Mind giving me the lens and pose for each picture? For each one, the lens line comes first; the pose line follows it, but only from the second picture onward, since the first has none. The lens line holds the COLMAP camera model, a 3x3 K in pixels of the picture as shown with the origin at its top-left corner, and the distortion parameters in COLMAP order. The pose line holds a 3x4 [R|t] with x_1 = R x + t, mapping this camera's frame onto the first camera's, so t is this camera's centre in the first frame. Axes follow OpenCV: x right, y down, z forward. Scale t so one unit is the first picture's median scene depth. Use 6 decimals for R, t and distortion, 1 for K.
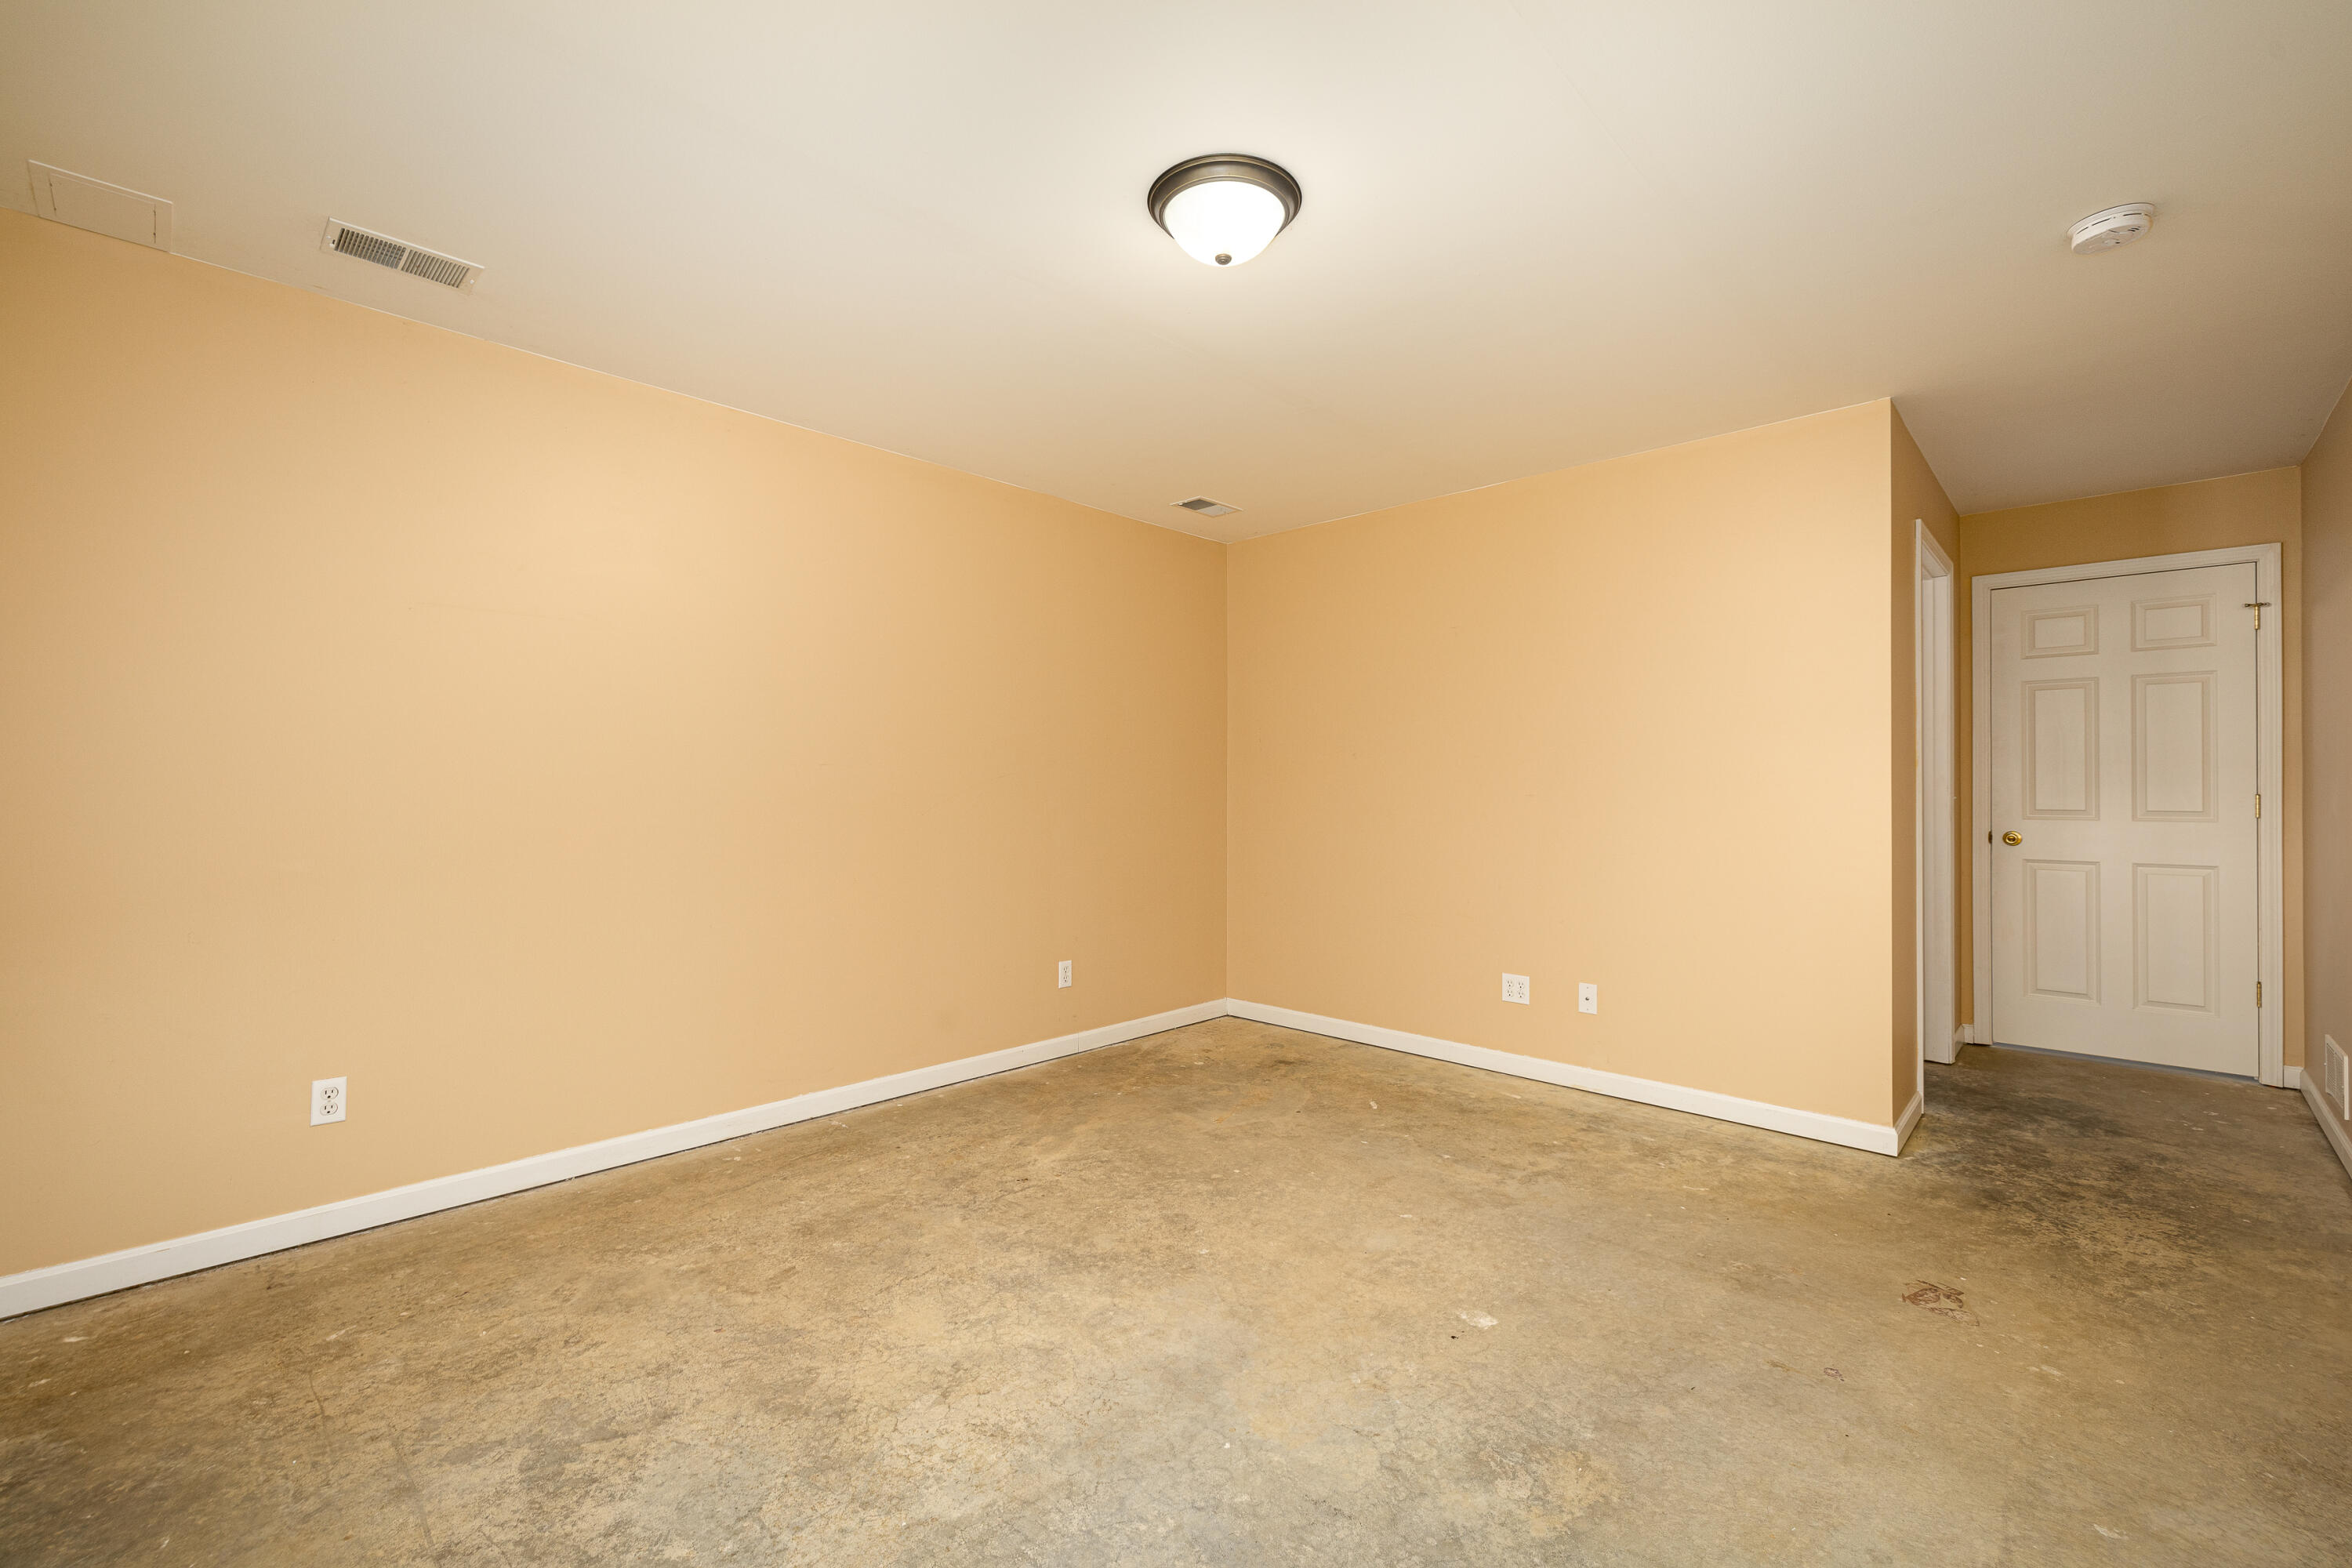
lens RADIAL K [[1007.8, 0, 1164.7], [0, 1007.8, 782.3], [0, 0, 1]] dist [0.001698, 0.000148]
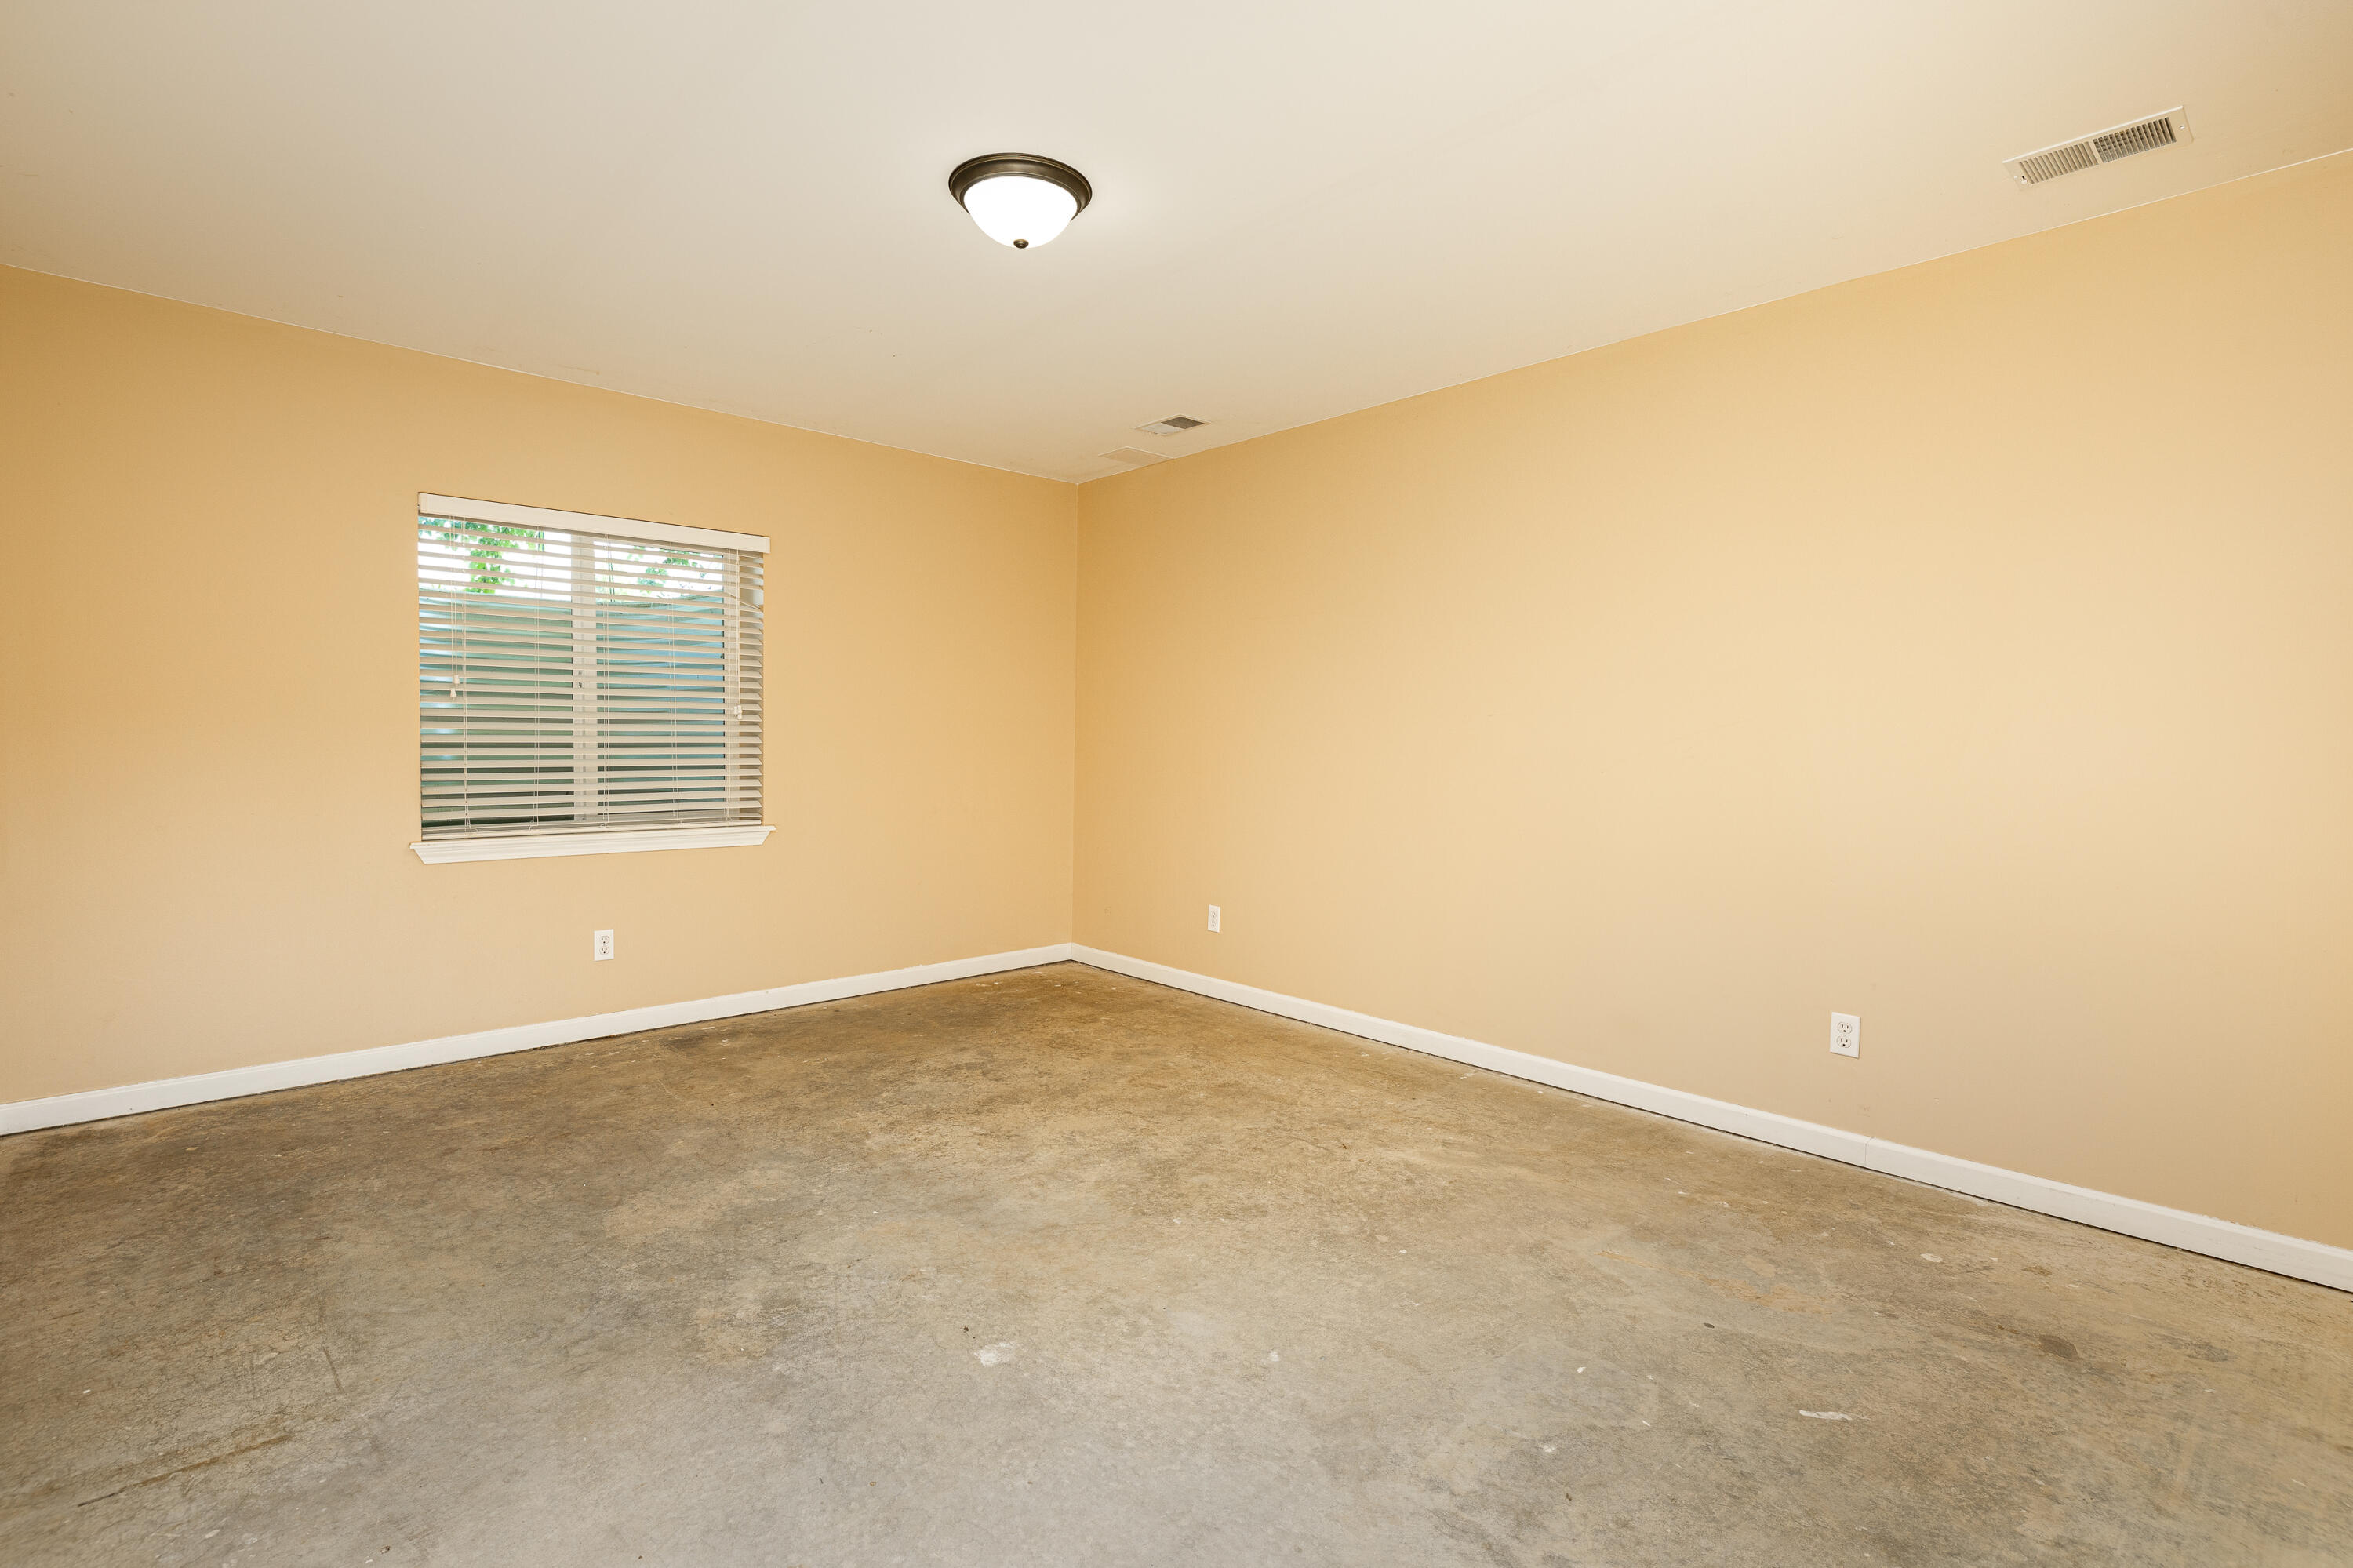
lens RADIAL K [[1041.7, 0, 1165.6], [0, 1041.7, 774.1], [0, 0, 1]] dist [-0.002233, 0.000686]
pose [[-0.044750, 0.031981, -0.998486, 0.933521], [-0.004347, 0.999472, 0.032207, -0.003212], [0.998989, 0.005782, -0.044587, 0.924757]]
